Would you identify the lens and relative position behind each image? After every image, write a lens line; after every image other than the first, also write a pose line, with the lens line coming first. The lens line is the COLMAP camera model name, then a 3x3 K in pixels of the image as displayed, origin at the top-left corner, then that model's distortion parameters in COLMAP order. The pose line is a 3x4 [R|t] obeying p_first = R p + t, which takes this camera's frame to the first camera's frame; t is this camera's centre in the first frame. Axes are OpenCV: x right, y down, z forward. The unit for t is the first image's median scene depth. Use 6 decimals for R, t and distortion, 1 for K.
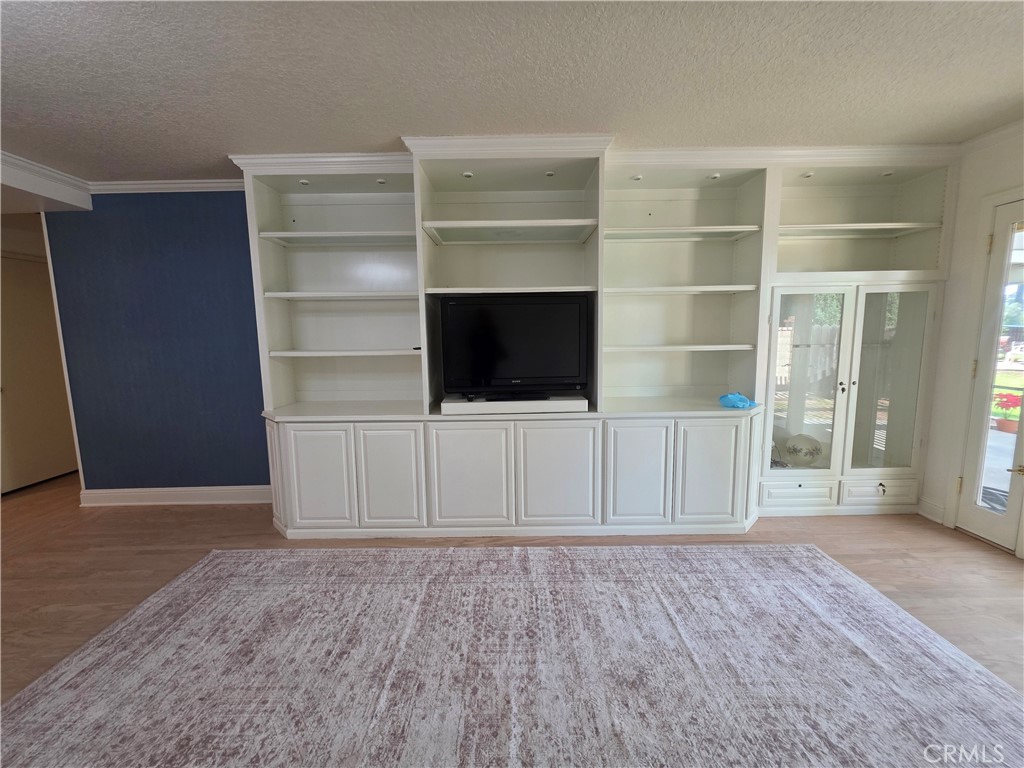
lens RADIAL K [[408.7, 0, 513.5], [0, 408.7, 381.3], [0, 0, 1]] dist [0.000666, 0.000112]
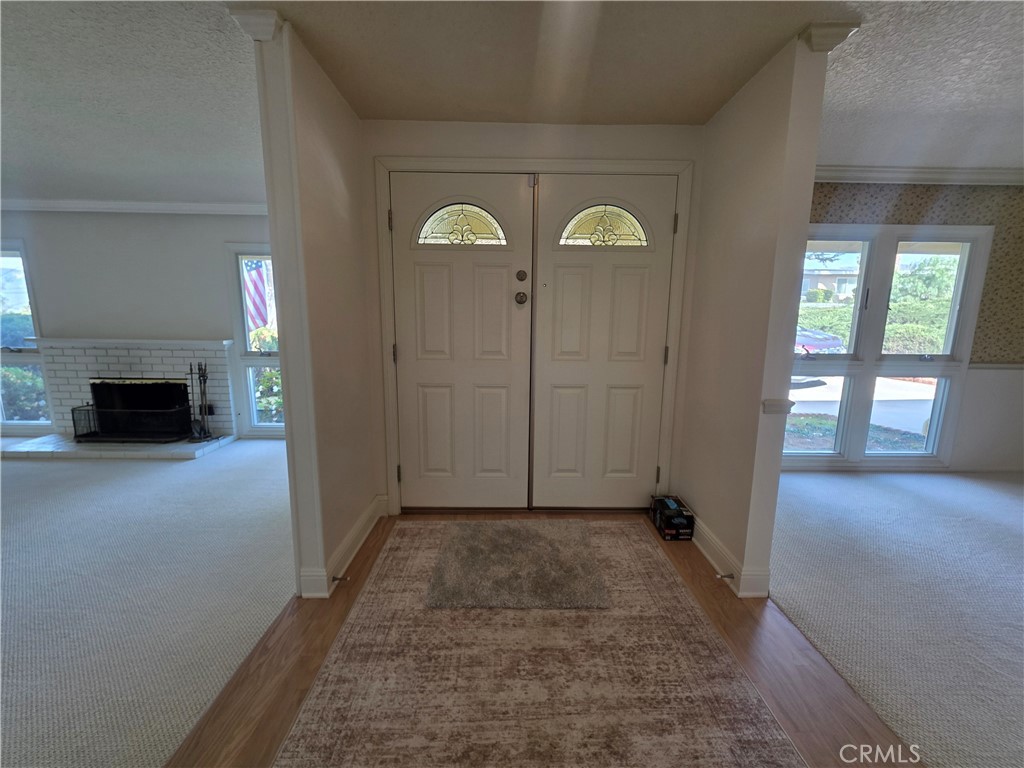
lens RADIAL K [[408.7, 0, 513.5], [0, 408.7, 381.3], [0, 0, 1]] dist [0.000666, 0.000112]
pose [[0.003944, 0.173957, -0.984745, 1.321591], [-0.130859, 0.976375, 0.171954, -0.598094], [0.991393, 0.128185, 0.026615, 0.452391]]
